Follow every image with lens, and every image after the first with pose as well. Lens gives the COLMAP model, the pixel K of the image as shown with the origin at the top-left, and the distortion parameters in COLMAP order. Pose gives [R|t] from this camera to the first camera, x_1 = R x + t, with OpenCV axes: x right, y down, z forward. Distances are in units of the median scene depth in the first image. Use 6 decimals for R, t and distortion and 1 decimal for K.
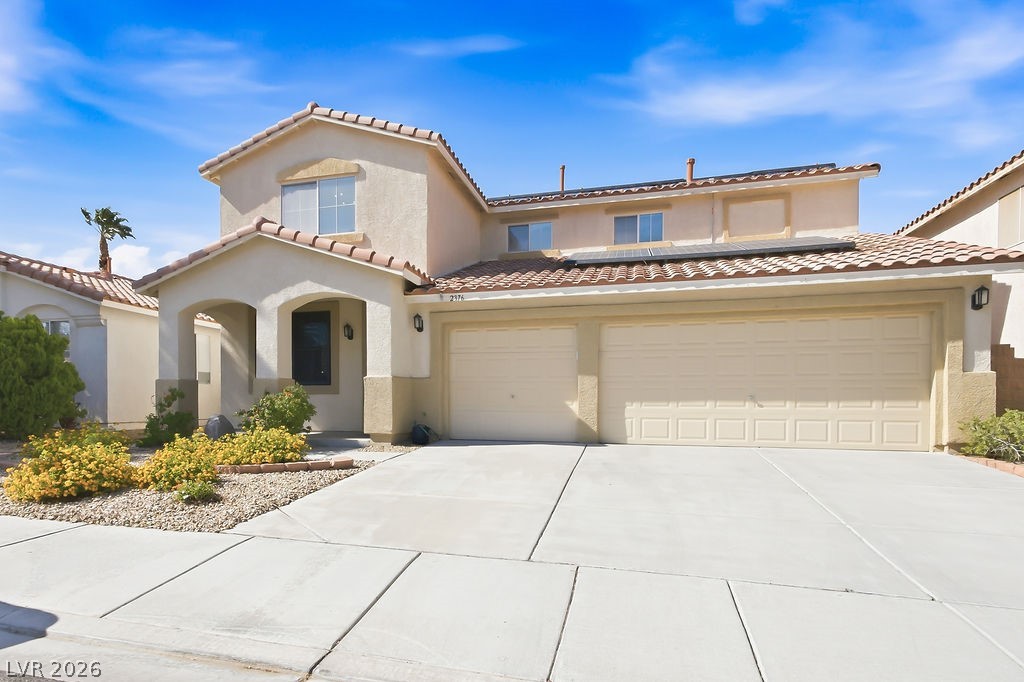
lens RADIAL K [[546.5, 0, 458.0], [0, 546.5, 406.9], [0, 0, 1]] dist [-0.003923, 0.003106]
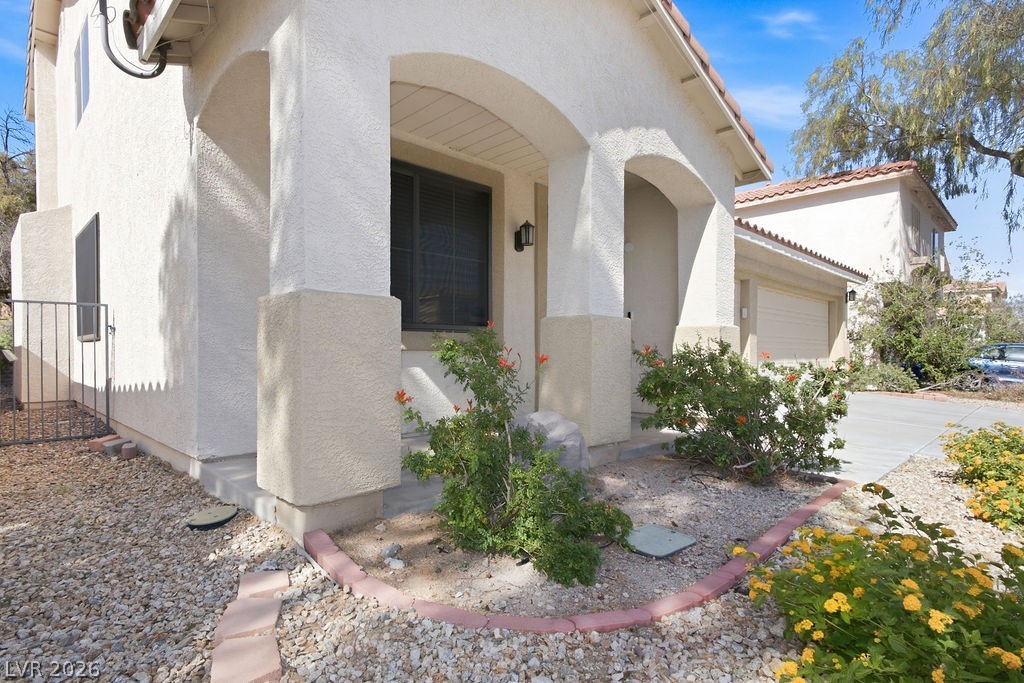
lens RADIAL K [[546.5, 0, 506.5], [0, 546.5, 359.4], [0, 0, 1]] dist [-0.003923, 0.003106]
pose [[0.485240, -0.008655, 0.874338, -0.769262], [0.015864, 0.999874, 0.001093, -0.018489], [-0.874237, 0.013341, 0.485316, 0.854538]]
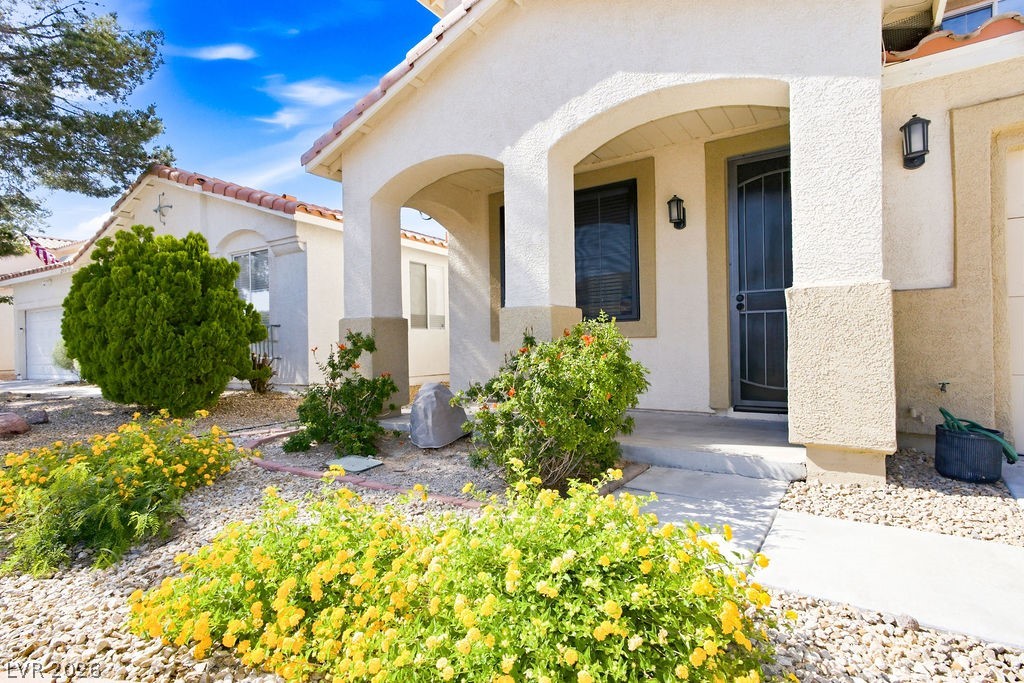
lens RADIAL K [[487.8, 0, 510.9], [0, 487.8, 345.1], [0, 0, 1]] dist [0.013038, 0.000105]
pose [[0.947888, -0.017782, -0.318107, -0.228649], [0.014910, 0.999823, -0.011461, -0.015090], [0.318255, 0.006121, 0.947985, 0.593145]]
